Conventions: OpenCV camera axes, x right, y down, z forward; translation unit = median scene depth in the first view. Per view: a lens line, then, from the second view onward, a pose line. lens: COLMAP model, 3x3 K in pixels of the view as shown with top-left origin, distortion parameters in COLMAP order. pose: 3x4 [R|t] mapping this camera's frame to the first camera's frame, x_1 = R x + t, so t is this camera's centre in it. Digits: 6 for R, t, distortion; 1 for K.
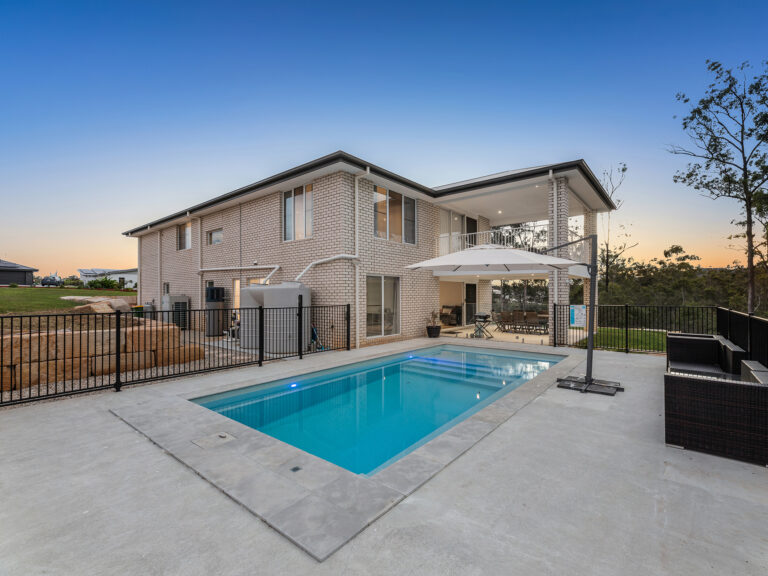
lens RADIAL K [[350.0, 0, 385.8], [0, 350.0, 295.6], [0, 0, 1]] dist [-0.004329, 0.000558]
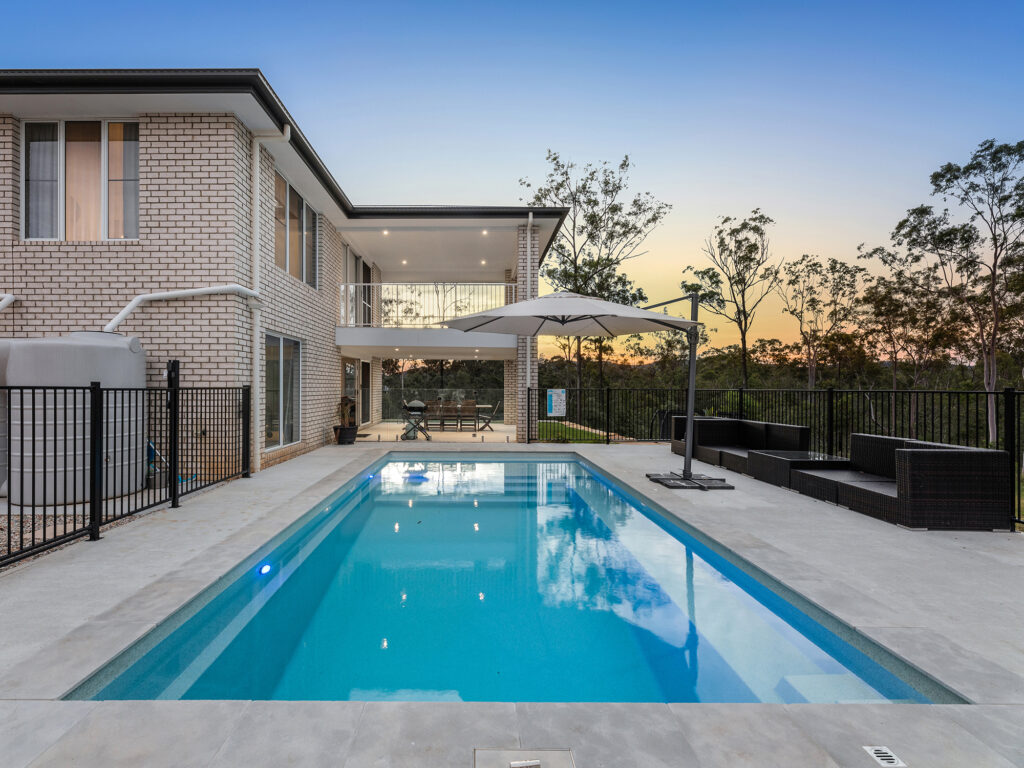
lens RADIAL K [[482.9, 0, 507.1], [0, 482.9, 384.6], [0, 0, 1]] dist [-0.002946, -0.000261]
pose [[0.781325, 0.007728, 0.624076, -0.236462], [-0.005292, 0.999969, -0.005757, 0.023870], [-0.624101, 0.001196, 0.781342, 0.218237]]
